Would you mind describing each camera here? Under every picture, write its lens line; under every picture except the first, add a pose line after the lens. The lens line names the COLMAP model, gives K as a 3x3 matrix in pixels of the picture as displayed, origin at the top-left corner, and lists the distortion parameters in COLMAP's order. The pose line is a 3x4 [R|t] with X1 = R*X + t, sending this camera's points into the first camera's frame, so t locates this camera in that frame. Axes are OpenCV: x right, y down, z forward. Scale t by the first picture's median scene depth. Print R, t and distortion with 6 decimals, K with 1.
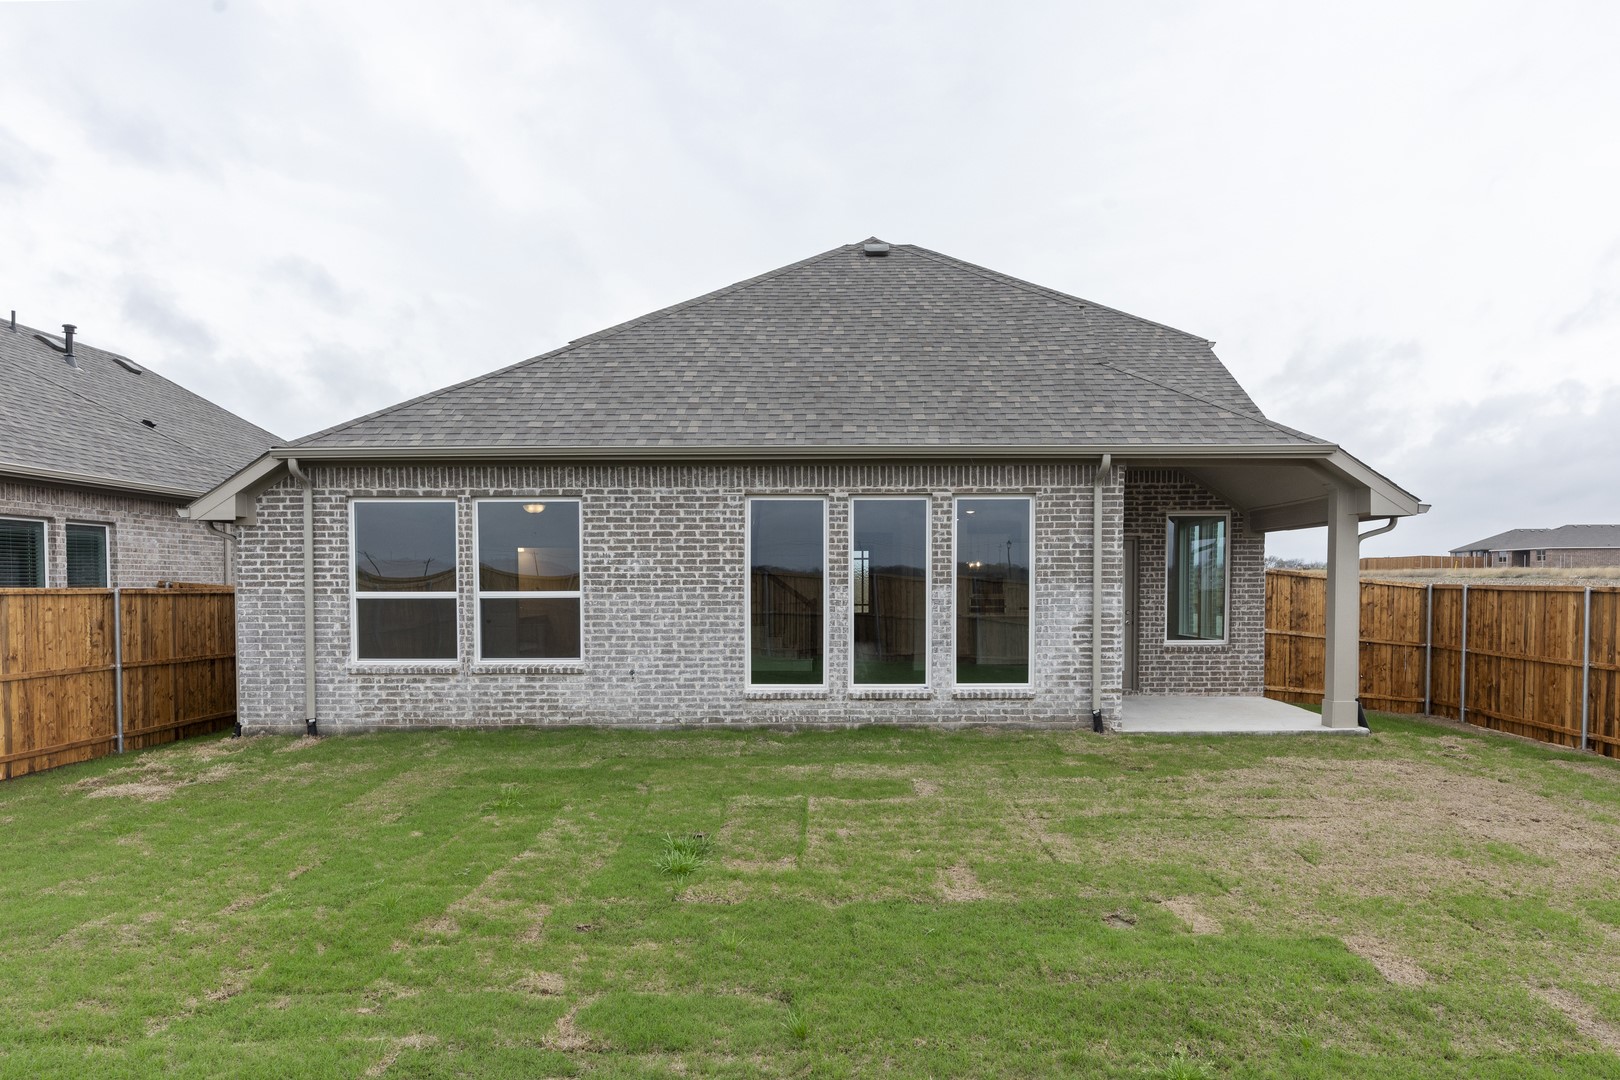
lens RADIAL K [[1049.5, 0, 809.8], [0, 1049.5, 610.8], [0, 0, 1]] dist [-0.000815, 0.000648]
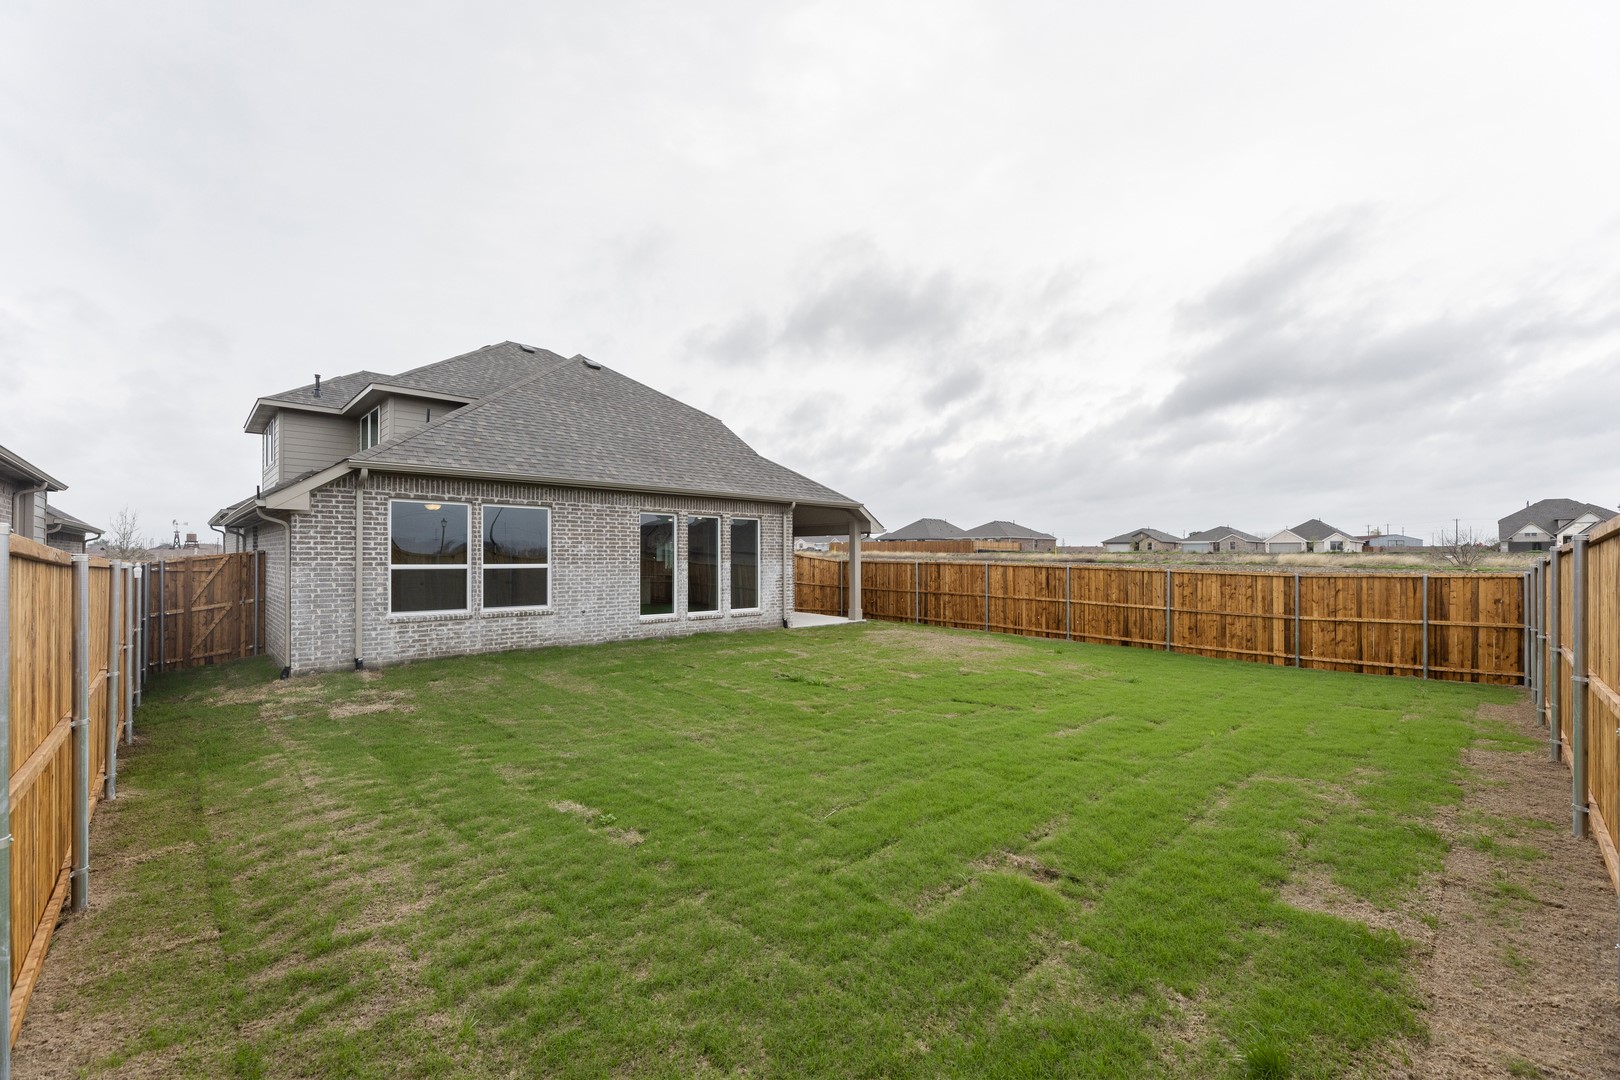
lens RADIAL K [[654.0, 0, 810.0], [0, 654.0, 540.0], [0, 0, 1]] dist [0.006239, 0.000018]
pose [[0.730064, 0.023396, 0.682978, -0.622013], [0.016225, 0.998539, -0.051549, 0.003442], [-0.683186, 0.048715, 0.728618, -0.026114]]
